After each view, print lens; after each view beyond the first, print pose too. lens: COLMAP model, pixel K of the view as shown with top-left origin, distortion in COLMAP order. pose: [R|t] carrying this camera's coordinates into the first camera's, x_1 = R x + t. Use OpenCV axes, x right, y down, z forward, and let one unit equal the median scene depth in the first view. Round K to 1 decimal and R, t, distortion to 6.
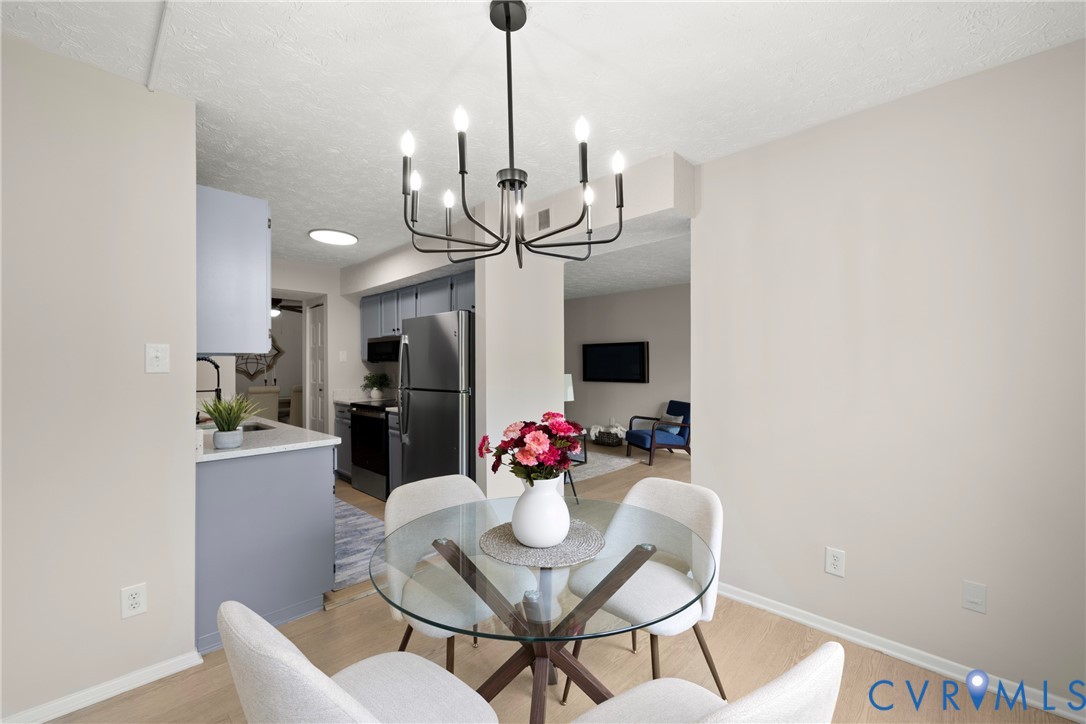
lens RADIAL K [[460.9, 0, 549.1], [0, 460.9, 361.7], [0, 0, 1]] dist [0.001899, 0.000530]
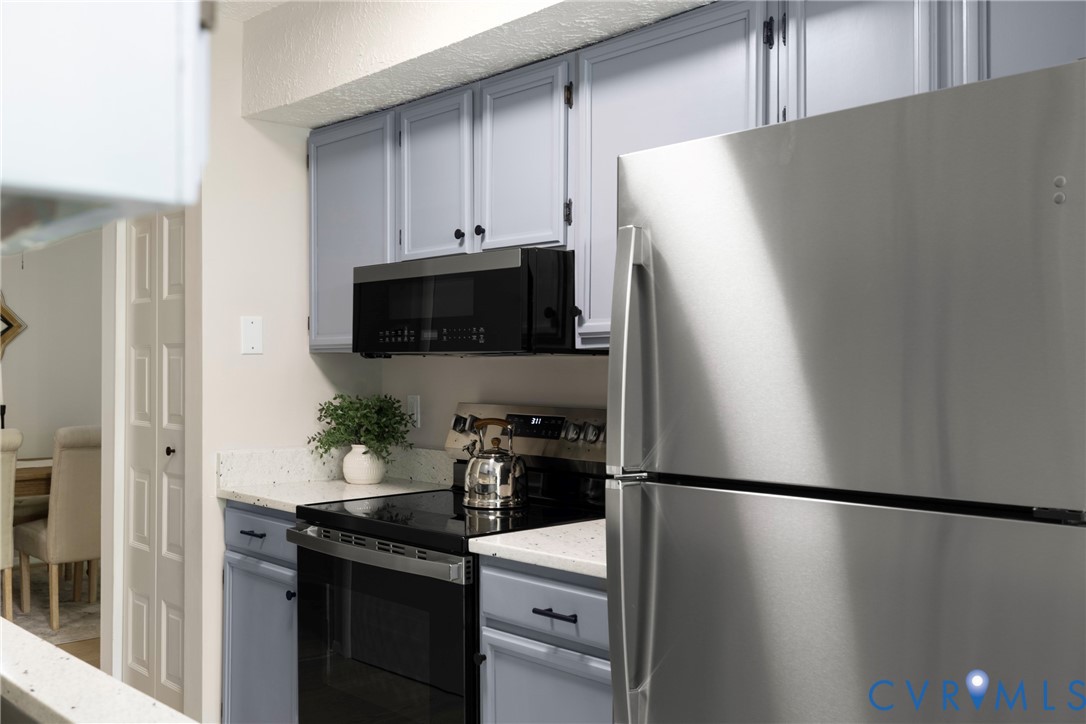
lens RADIAL K [[954.9, 0, 542.2], [0, 954.9, 381.3], [0, 0, 1]] dist [-0.006070, -0.006521]
pose [[0.999889, 0.008998, -0.011911, -0.265672], [-0.008807, 0.999833, 0.016039, 0.006403], [0.012053, -0.015933, 0.999800, 0.423793]]
